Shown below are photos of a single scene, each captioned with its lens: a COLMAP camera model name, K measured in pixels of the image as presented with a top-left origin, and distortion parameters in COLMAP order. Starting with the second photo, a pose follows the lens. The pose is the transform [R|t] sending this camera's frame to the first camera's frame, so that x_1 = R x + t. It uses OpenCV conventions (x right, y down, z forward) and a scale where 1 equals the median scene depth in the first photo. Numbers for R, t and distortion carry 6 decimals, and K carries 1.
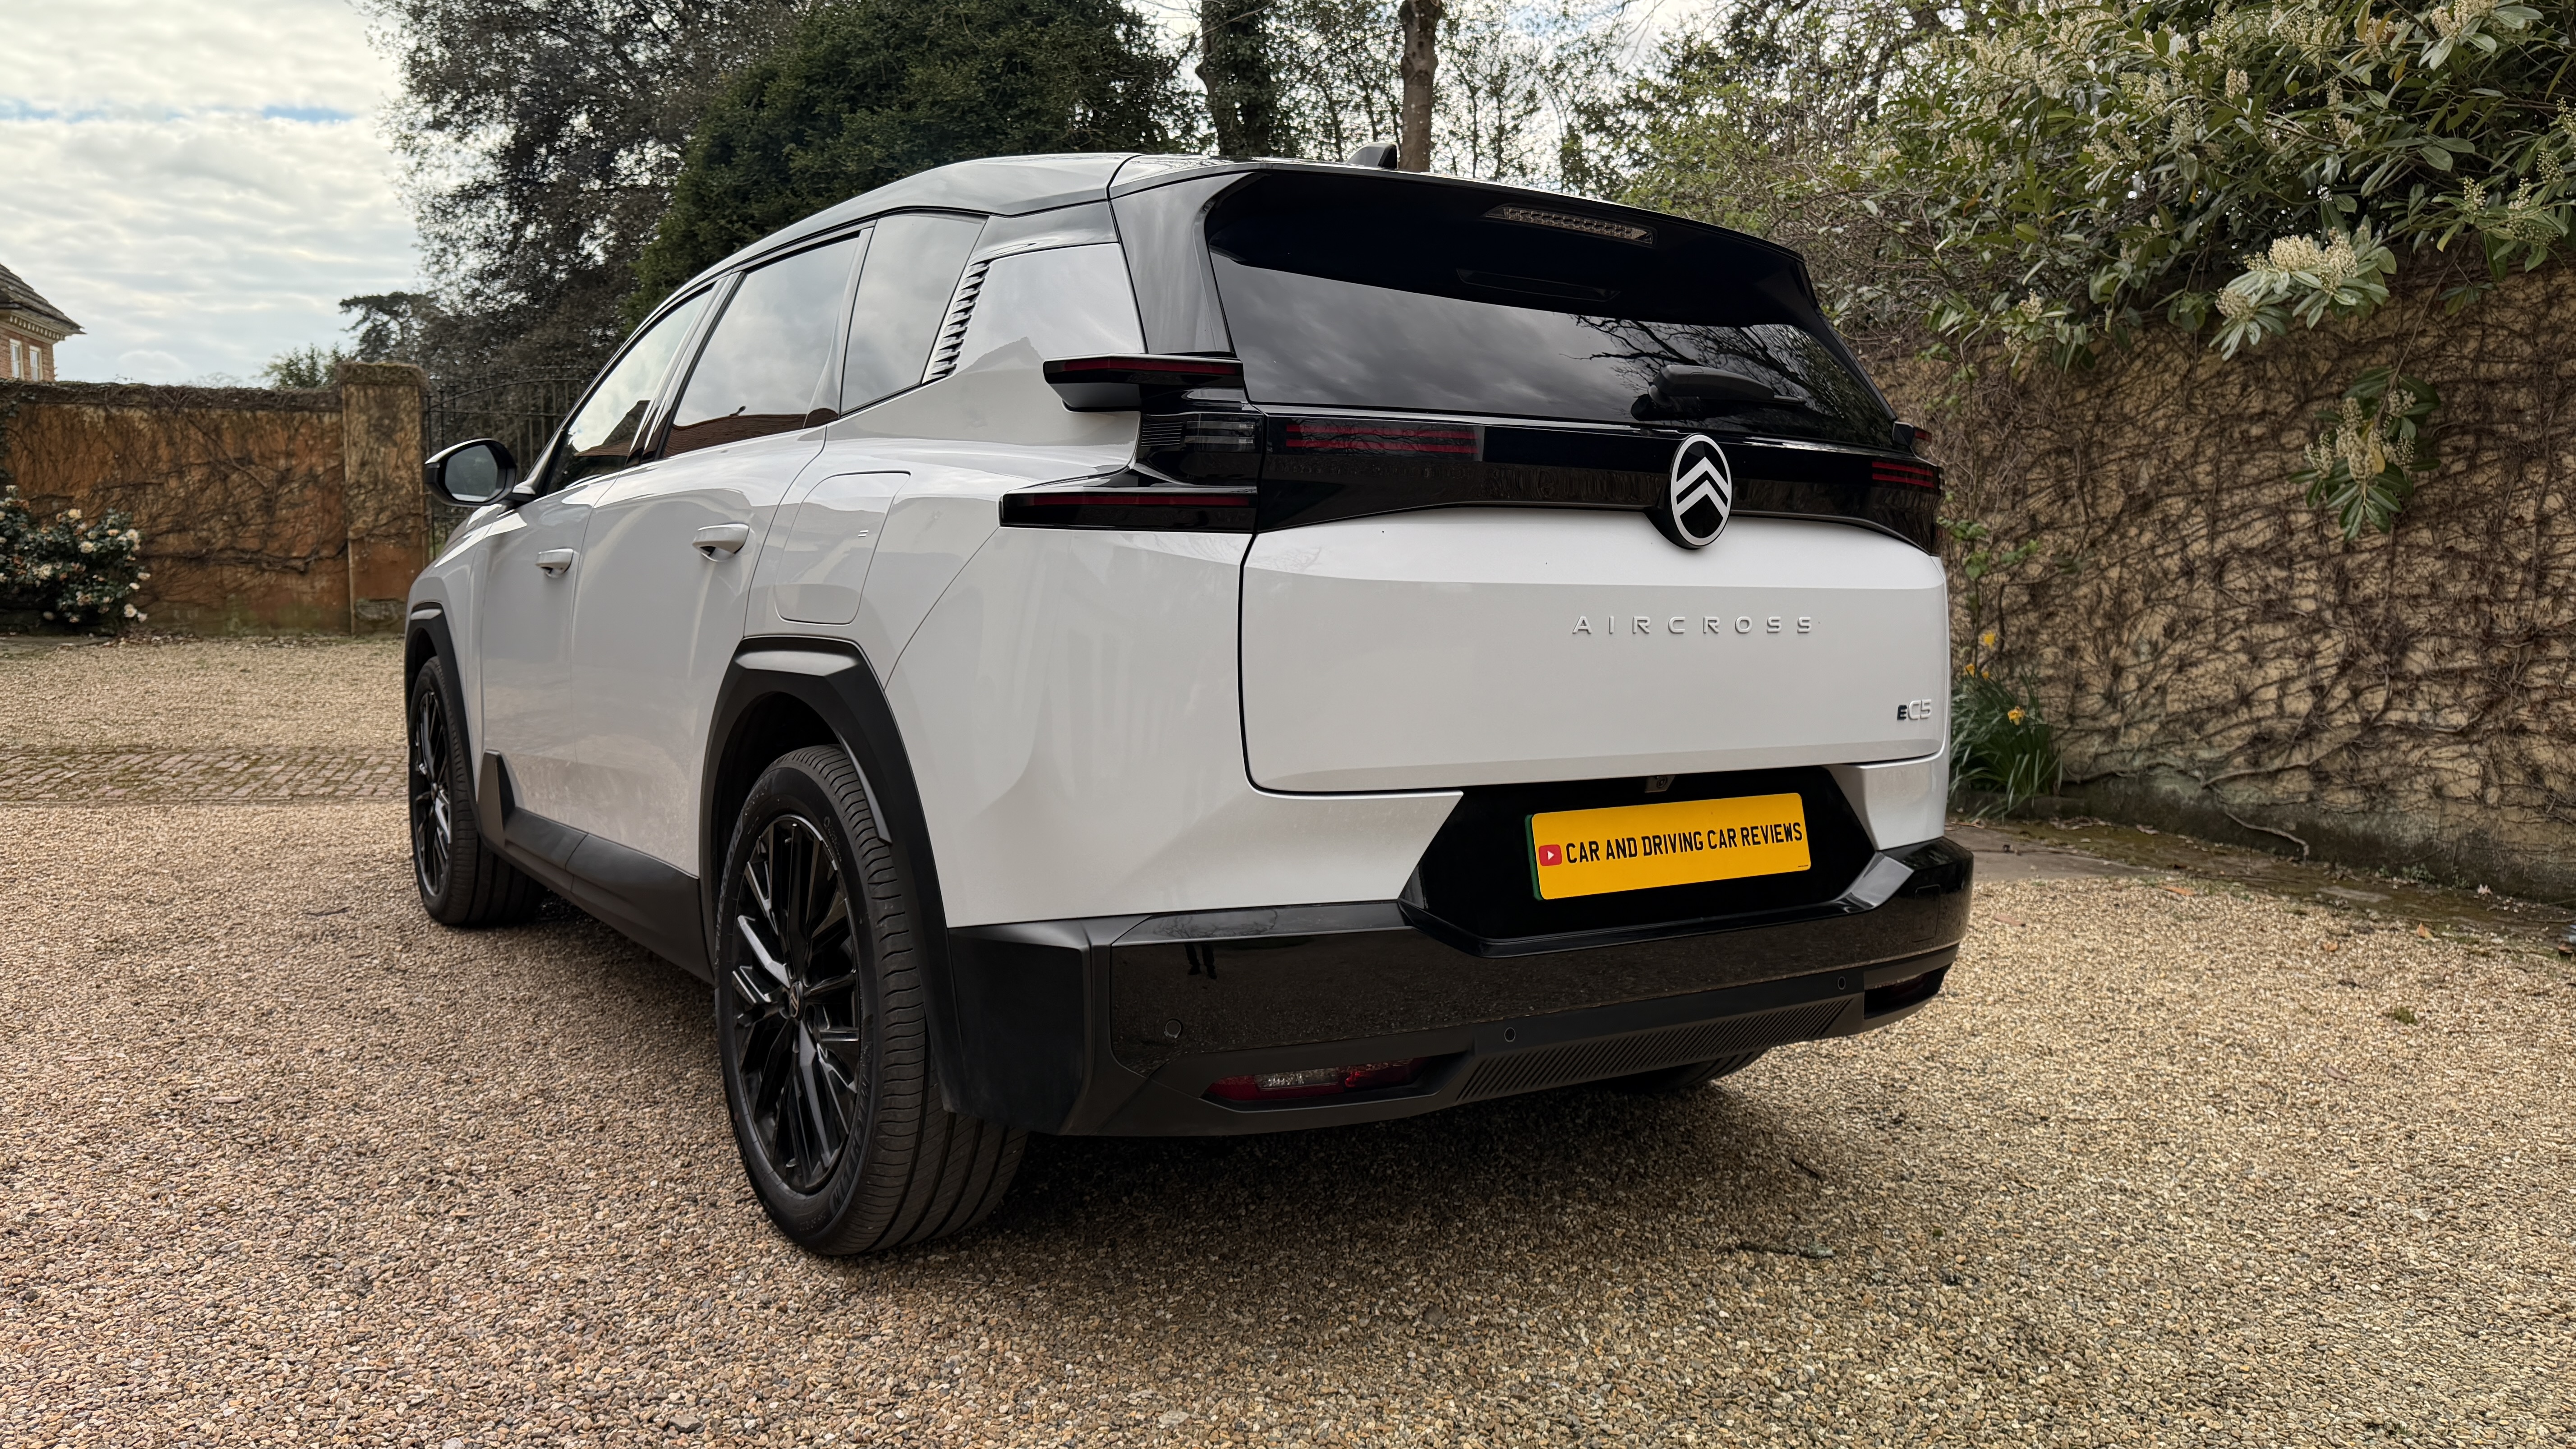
lens RADIAL K [[1820.7, 0, 1285.0], [0, 1820.7, 733.9], [0, 0, 1]] dist [0.049597, -0.000147]
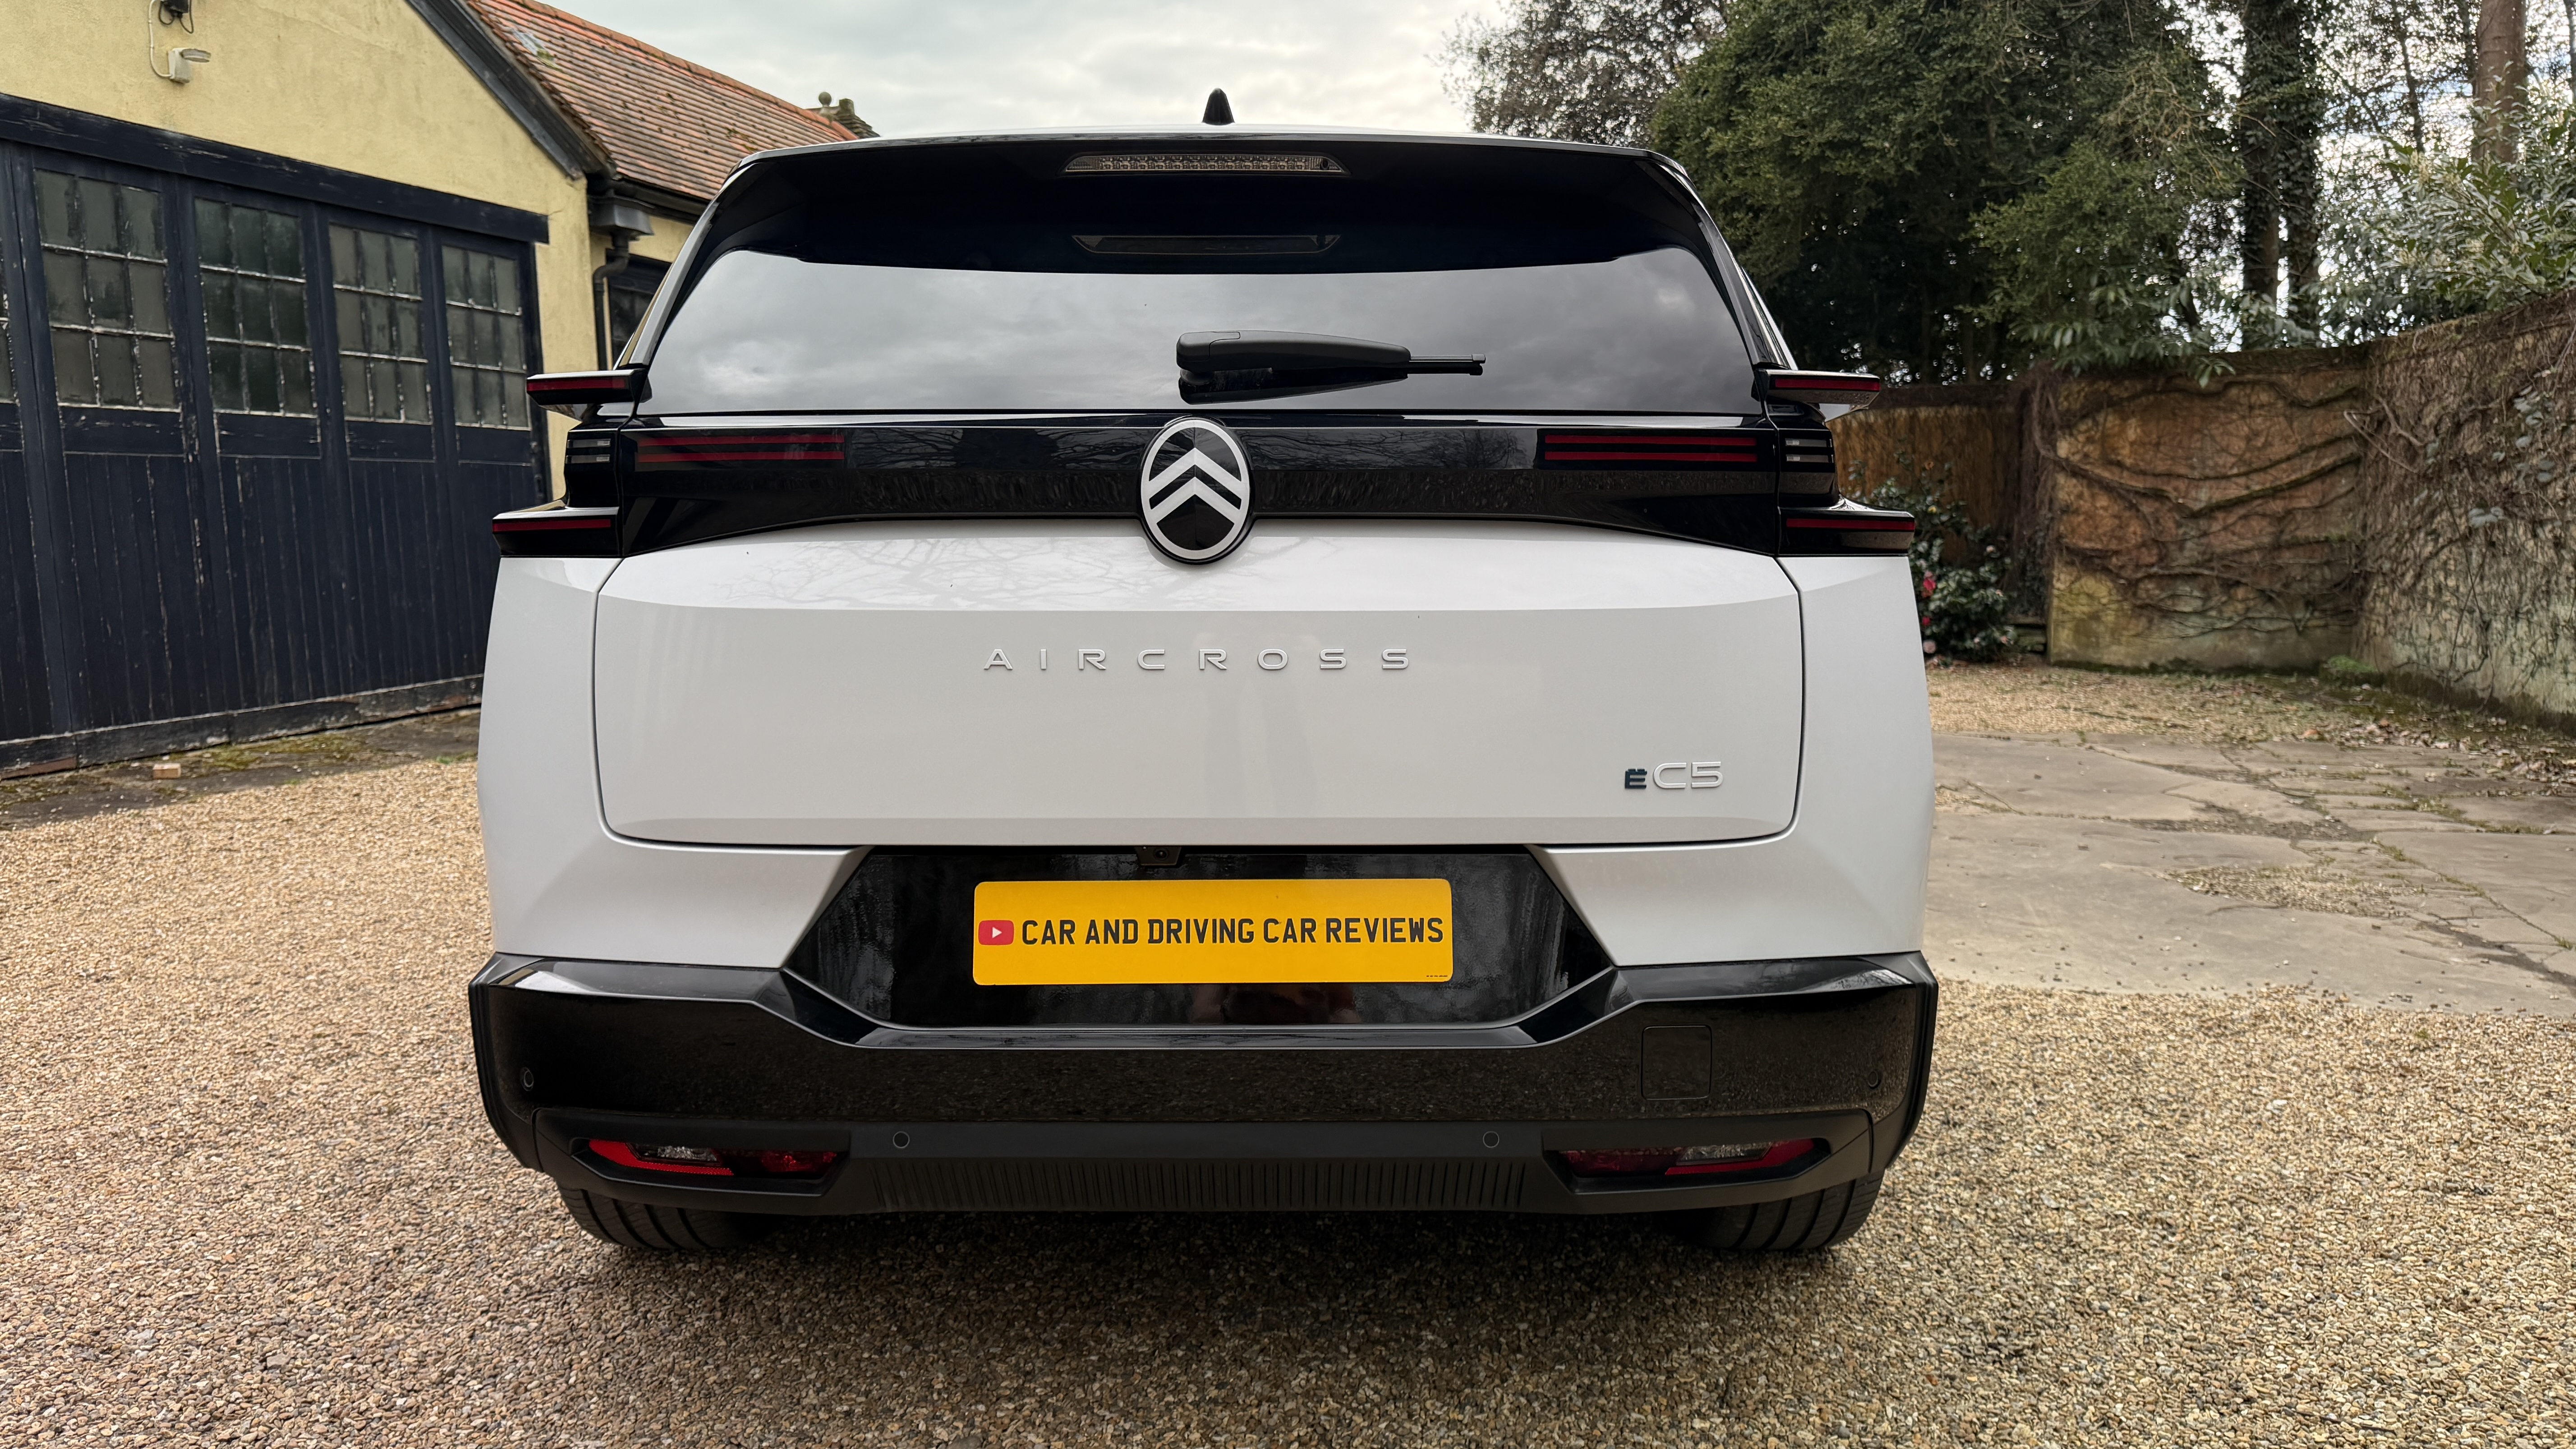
lens RADIAL K [[1820.7, 0, 1273.0], [0, 1820.7, 718.2], [0, 0, 1]] dist [0.049597, -0.000147]
pose [[0.840001, 0.032636, -0.541602, 0.680766], [-0.031684, 0.999436, 0.011084, -0.043850], [0.541659, 0.007850, 0.840562, 0.351934]]
